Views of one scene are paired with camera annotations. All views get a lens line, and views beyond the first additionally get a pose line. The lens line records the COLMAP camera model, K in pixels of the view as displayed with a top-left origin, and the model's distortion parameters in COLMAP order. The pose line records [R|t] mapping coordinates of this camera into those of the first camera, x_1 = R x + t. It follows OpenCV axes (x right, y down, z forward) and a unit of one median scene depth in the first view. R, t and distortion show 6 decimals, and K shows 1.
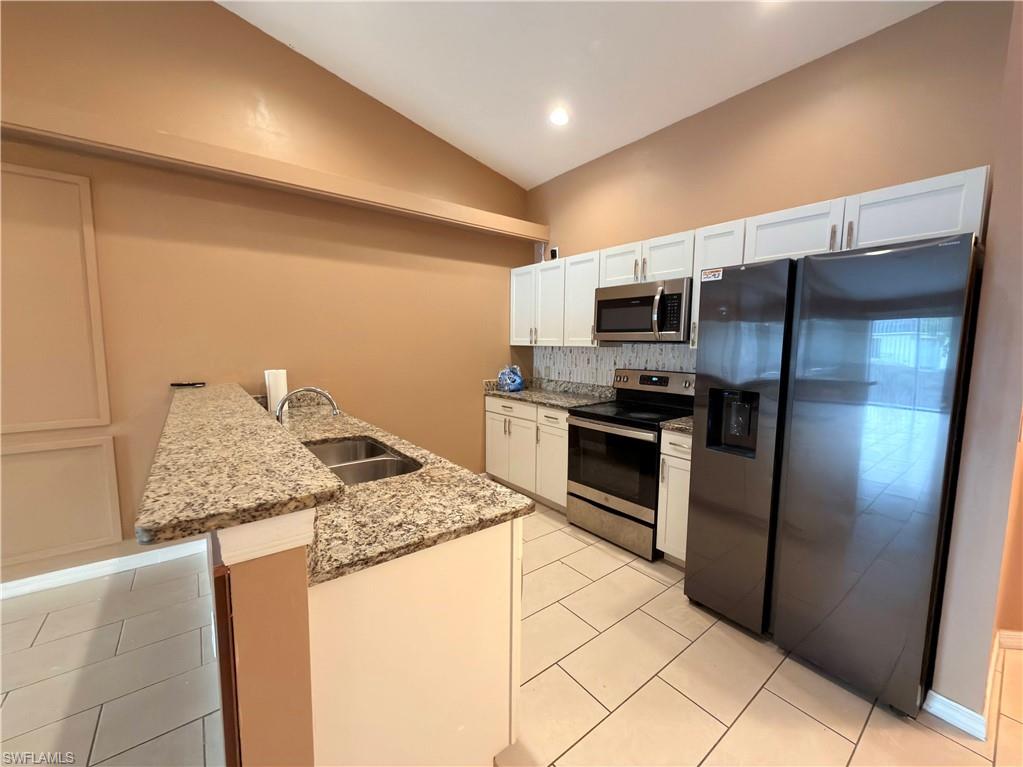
lens RADIAL K [[406.9, 0, 513.4], [0, 406.9, 383.5], [0, 0, 1]] dist [0.000670, -0.000127]
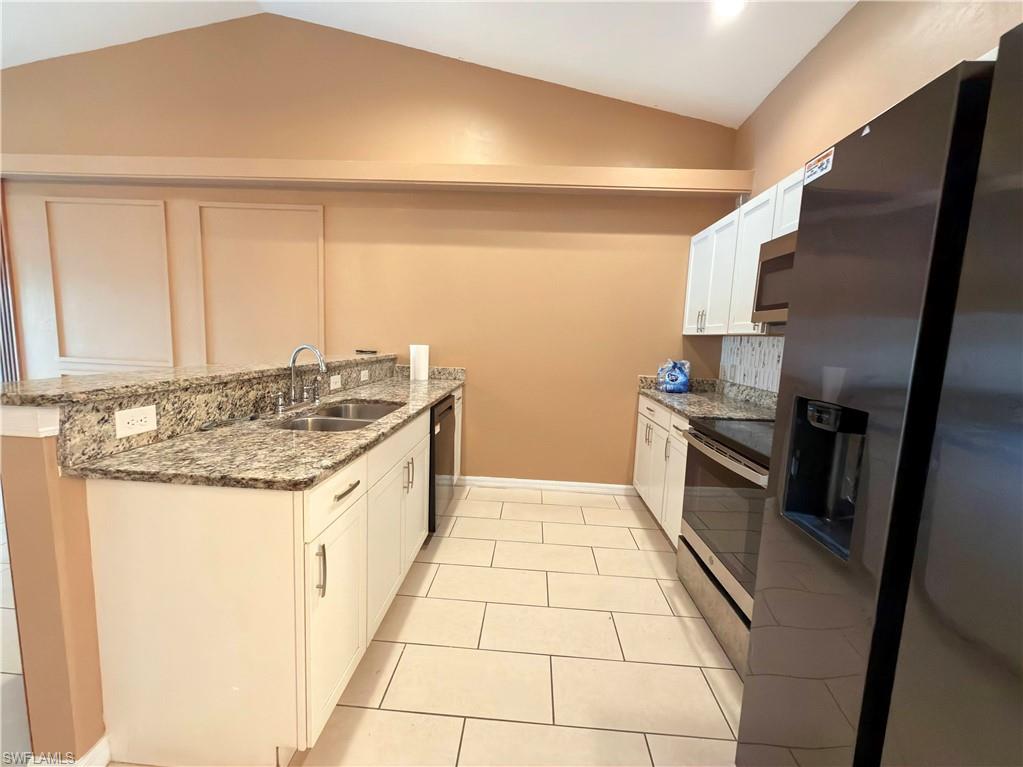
lens RADIAL K [[406.9, 0, 513.4], [0, 406.9, 383.5], [0, 0, 1]] dist [0.000670, -0.000127]
pose [[0.753006, 0.100016, -0.650368, 0.397681], [-0.103089, 0.994107, 0.033520, 0.010831], [0.649888, 0.041805, 0.758879, 0.284802]]
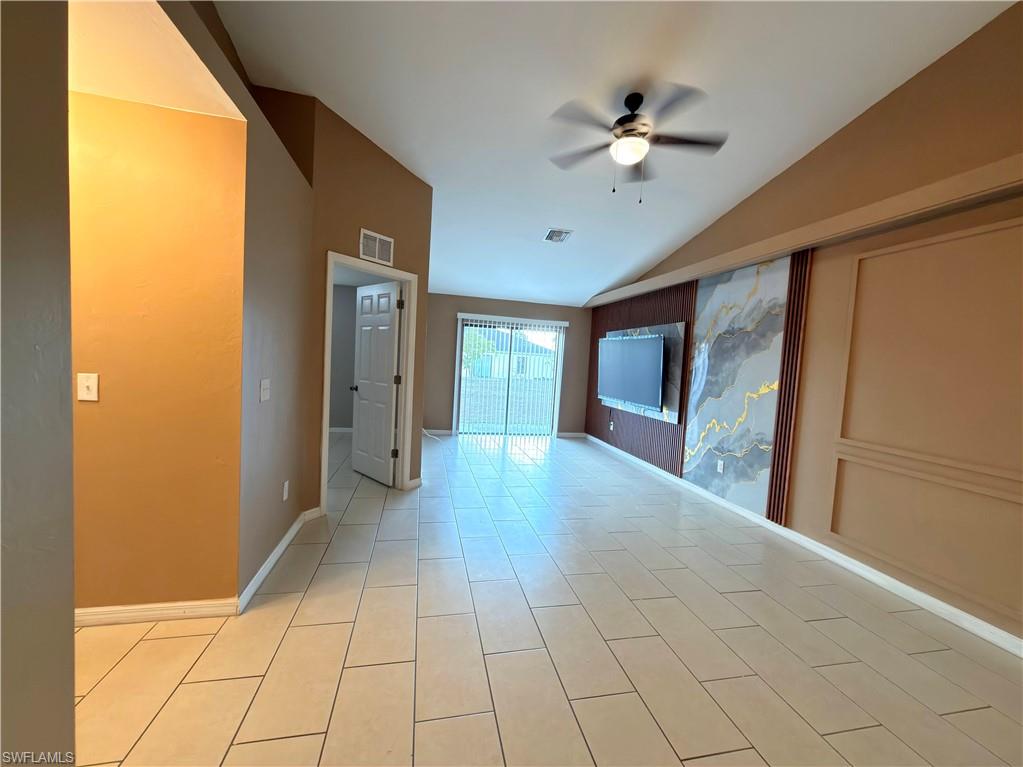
lens RADIAL K [[406.9, 0, 513.4], [0, 406.9, 383.5], [0, 0, 1]] dist [0.000670, -0.000127]
pose [[-0.429106, 0.016615, -0.903101, -0.164240], [-0.154979, 0.983649, 0.091735, 0.011739], [0.889859, 0.179326, -0.419515, -0.018529]]
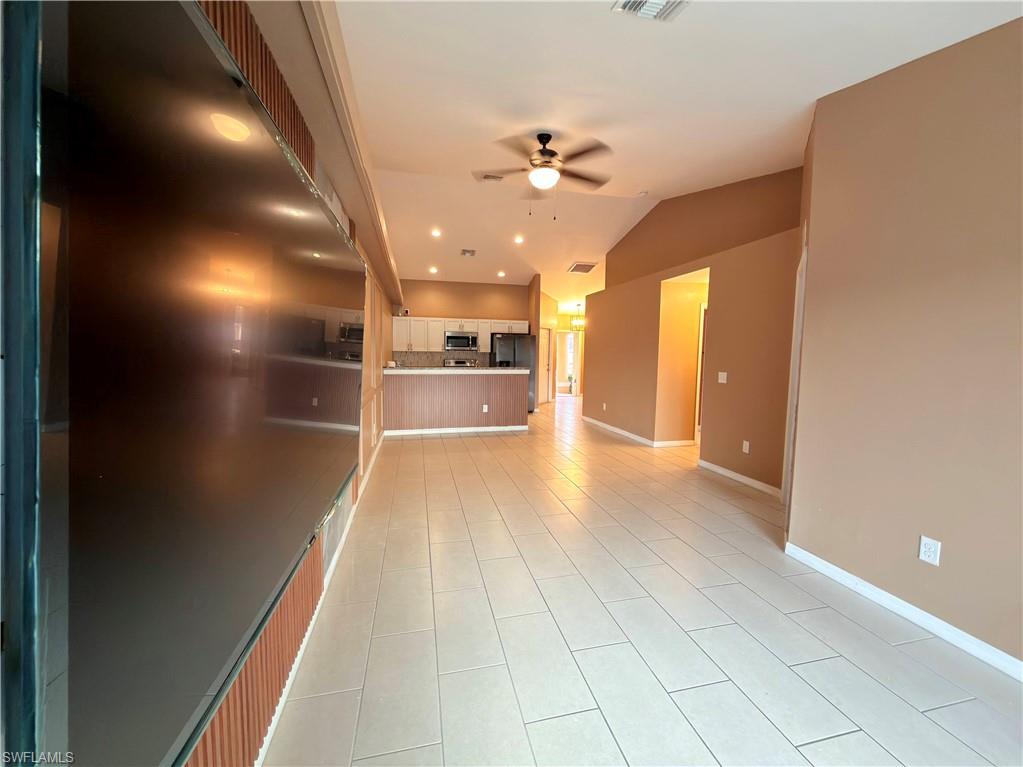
lens RADIAL K [[406.9, 0, 513.4], [0, 406.9, 383.5], [0, 0, 1]] dist [0.000670, -0.000127]
pose [[0.418893, -0.073988, 0.905016, -2.543189], [0.081201, 0.995734, 0.043820, 0.053371], [-0.904398, 0.055132, 0.423114, -0.732474]]
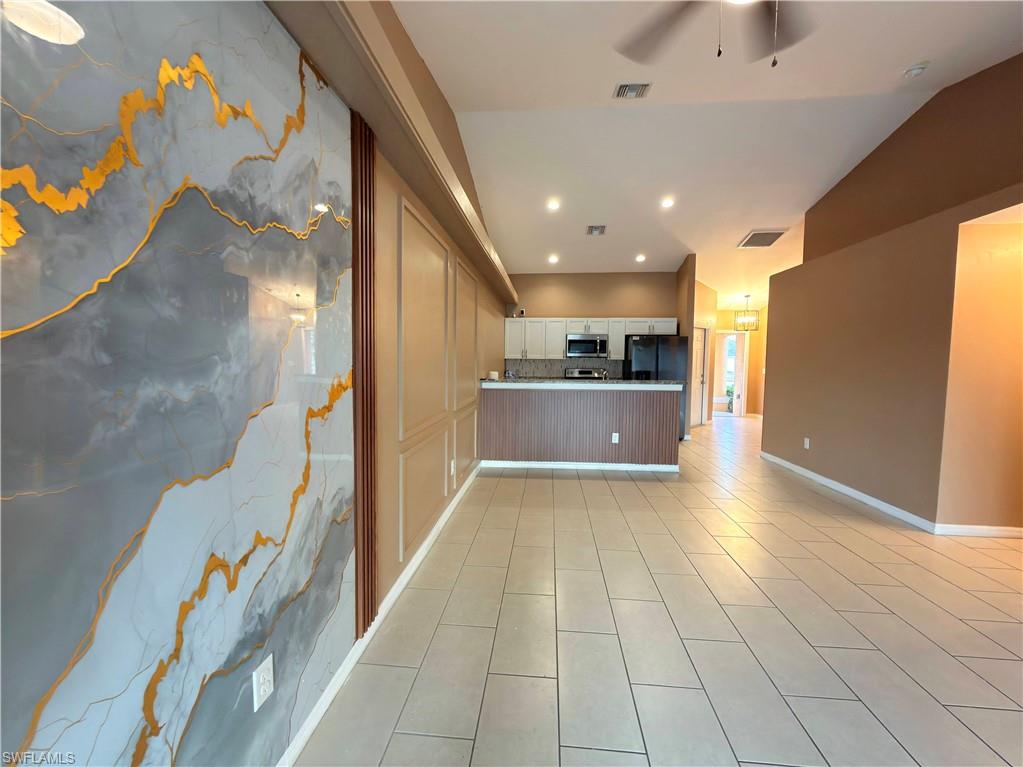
lens RADIAL K [[406.9, 0, 513.4], [0, 406.9, 383.5], [0, 0, 1]] dist [0.000670, -0.000127]
pose [[0.685453, -0.048845, 0.726476, -1.960379], [0.070860, 0.997486, 0.000208, 0.030352], [-0.724660, 0.051335, 0.687191, -0.427400]]
